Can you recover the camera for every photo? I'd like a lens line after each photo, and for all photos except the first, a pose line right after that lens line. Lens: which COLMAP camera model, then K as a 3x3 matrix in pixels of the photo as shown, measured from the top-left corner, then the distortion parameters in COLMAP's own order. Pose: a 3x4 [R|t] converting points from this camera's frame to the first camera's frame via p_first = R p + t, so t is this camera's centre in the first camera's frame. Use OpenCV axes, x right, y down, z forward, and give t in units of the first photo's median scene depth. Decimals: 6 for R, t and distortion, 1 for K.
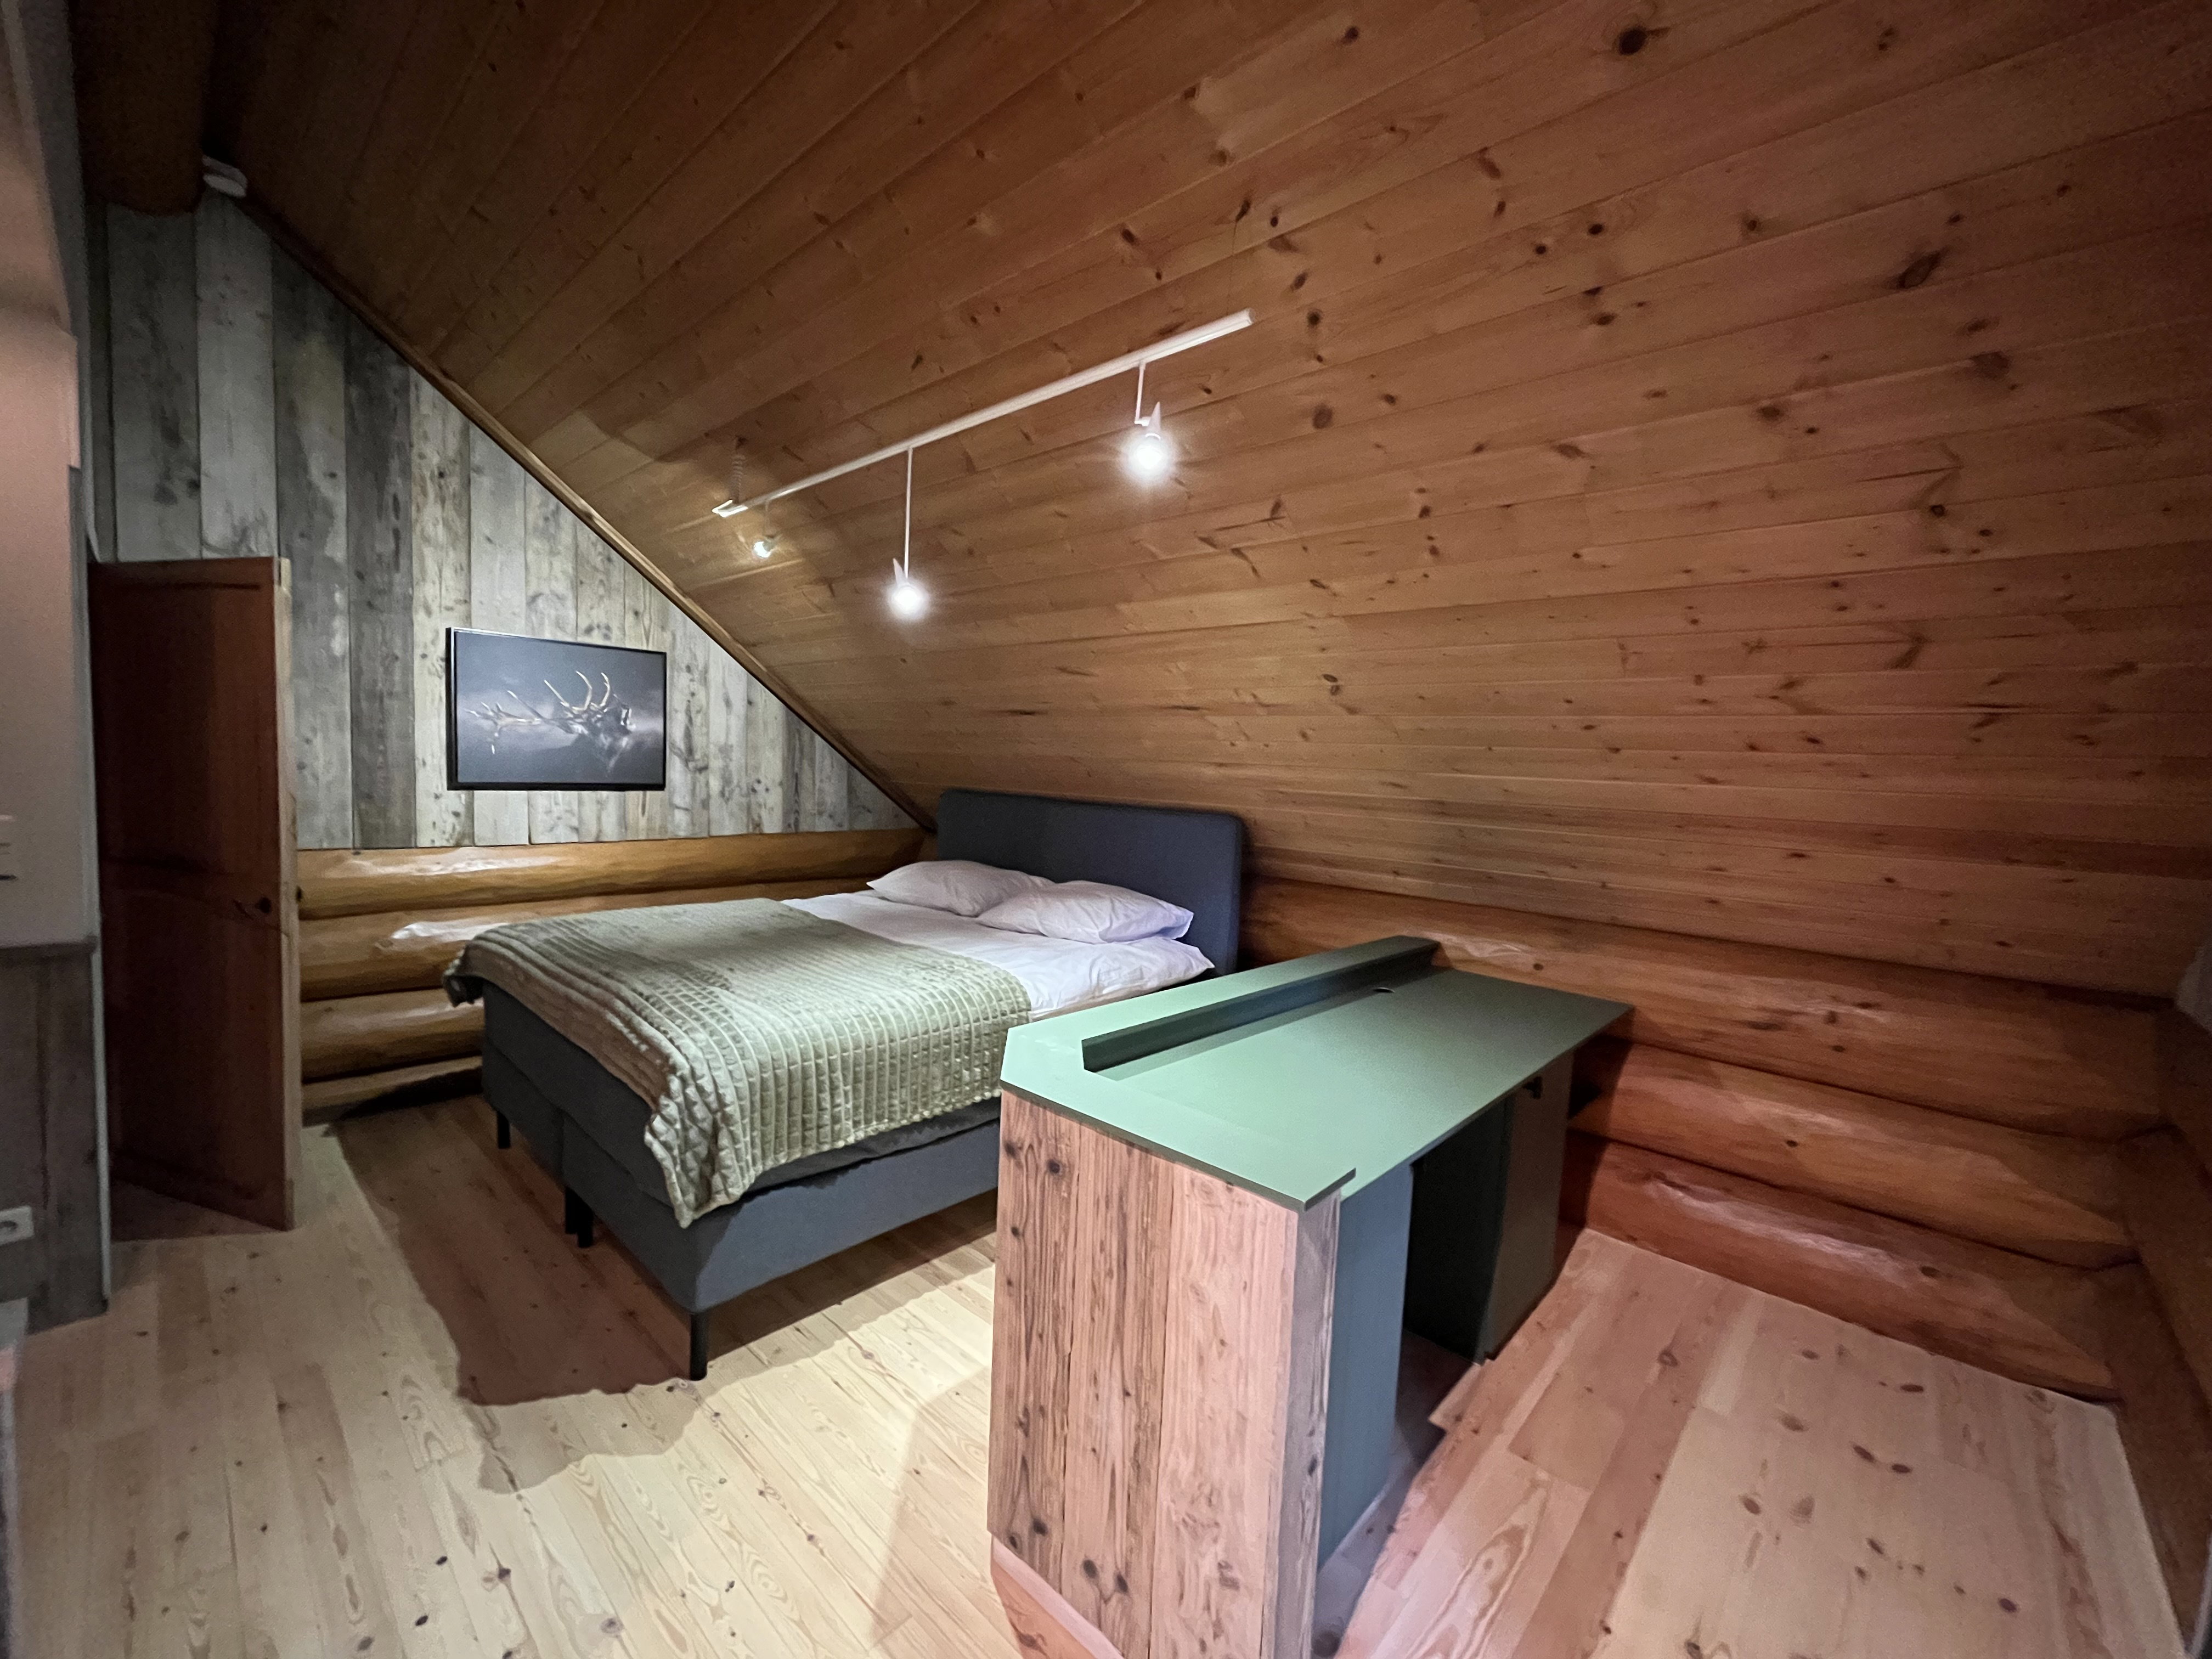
lens RADIAL K [[900.1, 0, 1102.1], [0, 900.1, 831.7], [0, 0, 1]] dist [-0.001108, -0.000281]
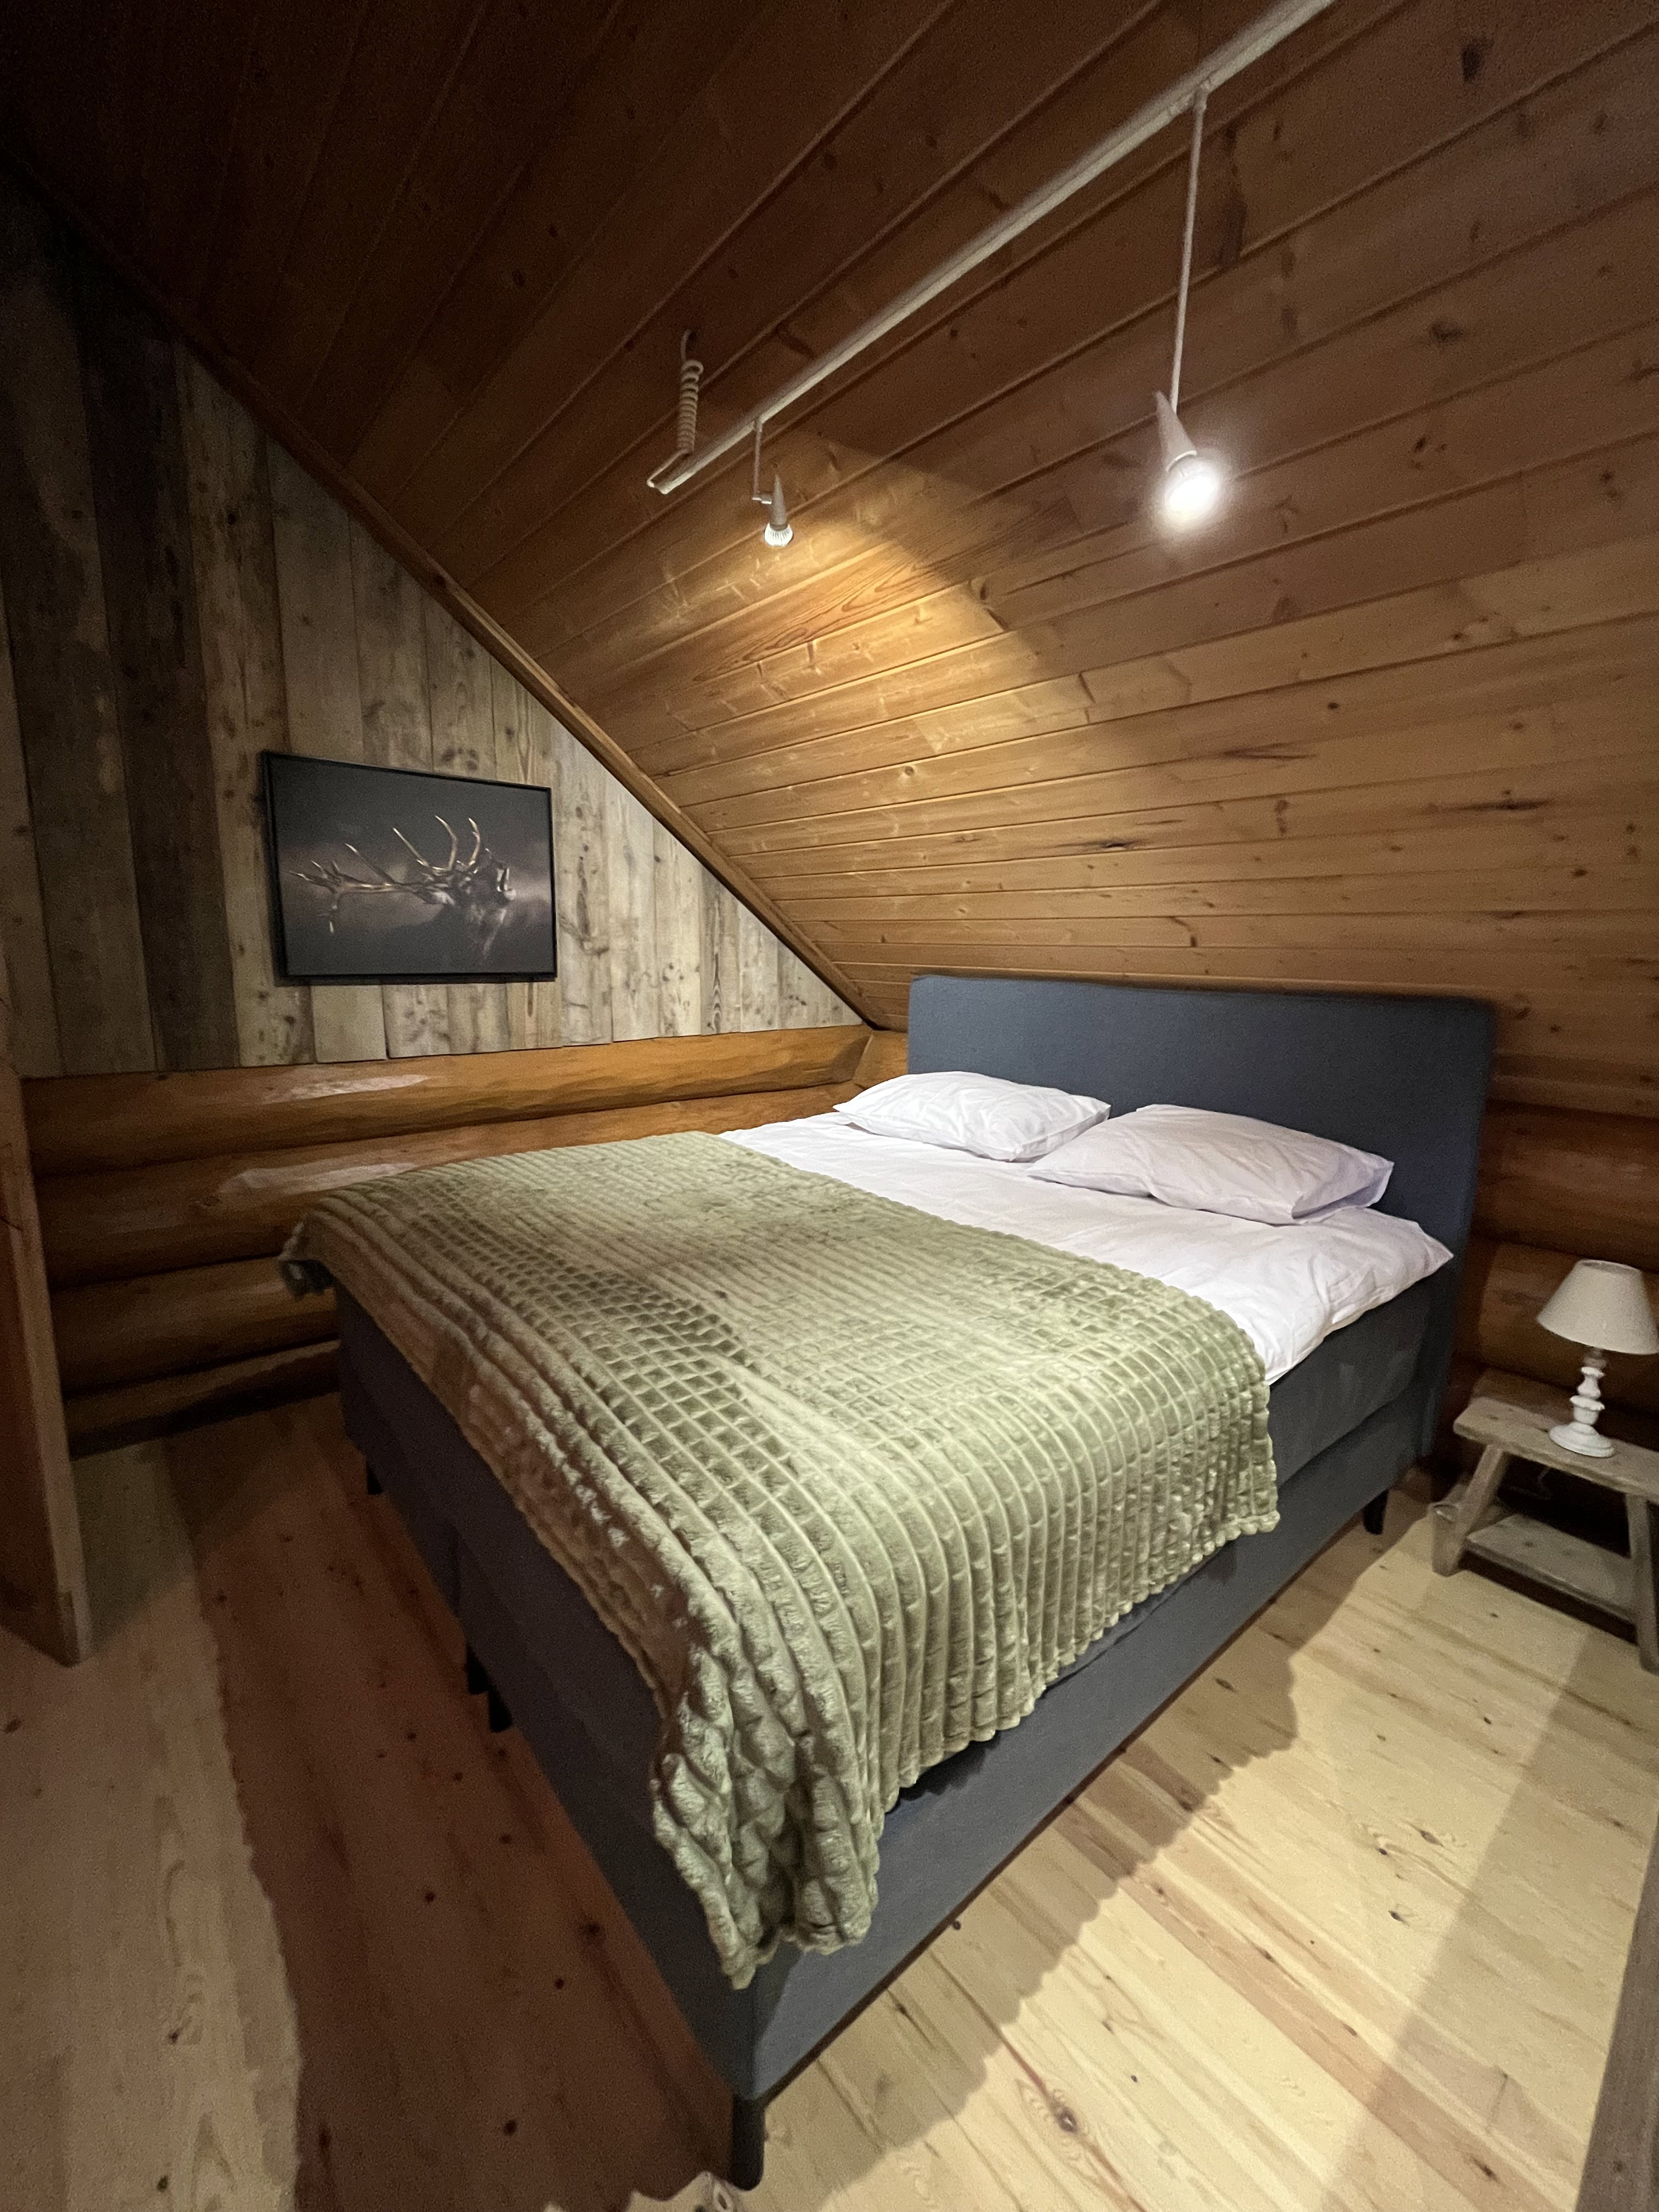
lens RADIAL K [[900.1, 0, 828.9], [0, 900.1, 1097.9], [0, 0, 1]] dist [-0.001108, -0.000281]
pose [[0.992255, -0.003996, -0.124152, -0.210404], [0.015200, 0.995877, 0.089430, -0.015955], [0.123282, -0.090625, 0.988225, 0.352735]]
